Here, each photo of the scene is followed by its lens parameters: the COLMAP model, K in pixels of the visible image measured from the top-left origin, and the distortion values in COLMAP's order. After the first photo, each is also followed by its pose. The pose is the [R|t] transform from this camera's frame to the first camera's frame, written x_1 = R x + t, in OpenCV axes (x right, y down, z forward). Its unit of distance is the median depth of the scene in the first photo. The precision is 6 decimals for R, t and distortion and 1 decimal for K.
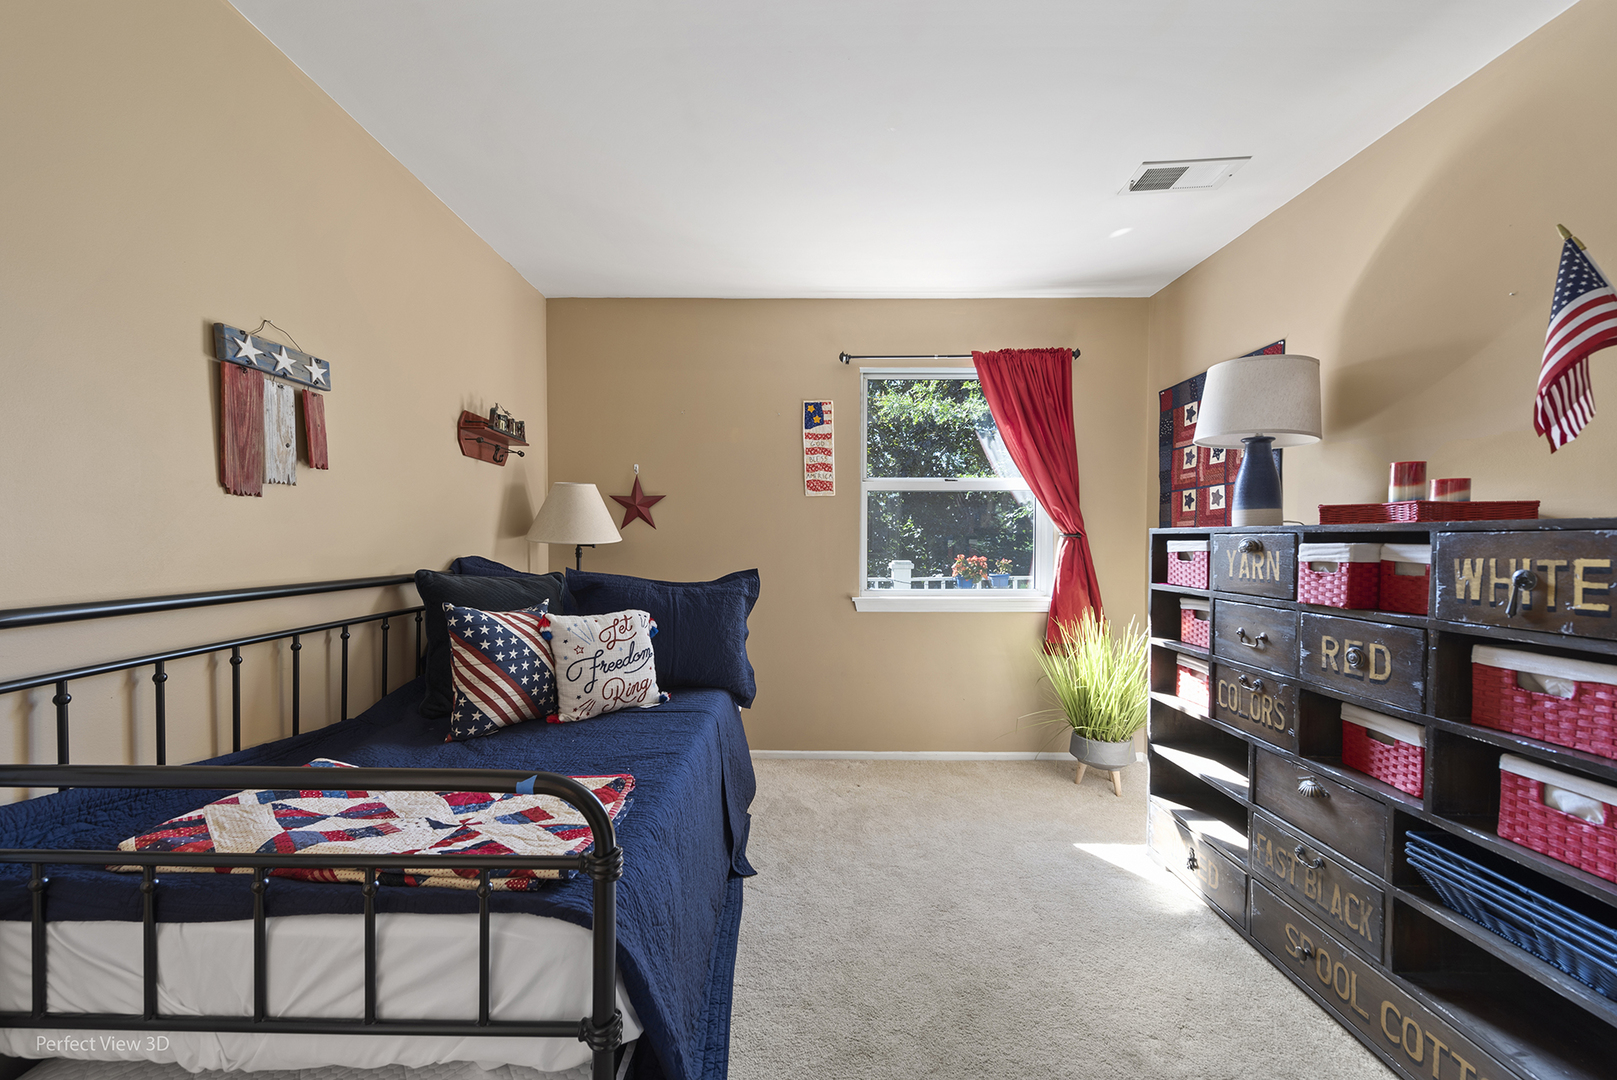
lens RADIAL K [[604.8, 0, 804.7], [0, 604.8, 546.6], [0, 0, 1]] dist [0.015384, -0.004062]
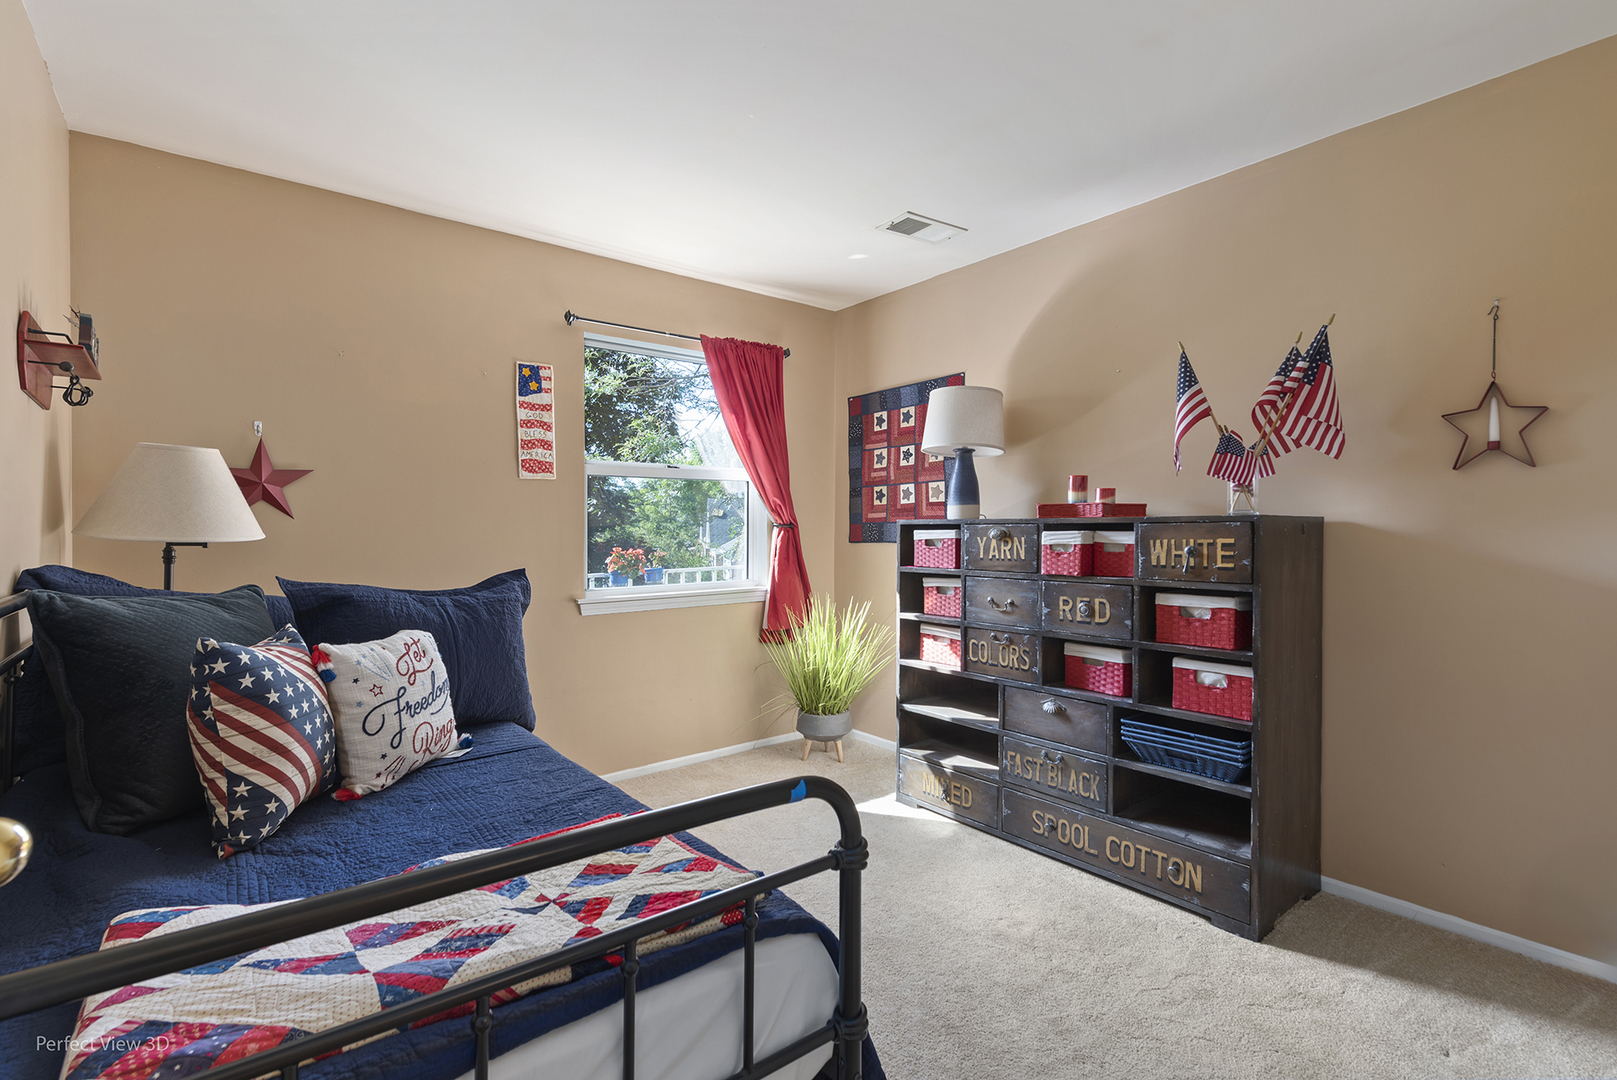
lens RADIAL K [[700.0, 0, 785.0], [0, 700.0, 532.4], [0, 0, 1]] dist [0.023164, -0.010161]
pose [[0.803832, -0.008875, 0.594790, -0.482626], [0.014193, 0.999890, -0.004262, -0.003496], [-0.594687, 0.011868, 0.803870, 0.053593]]
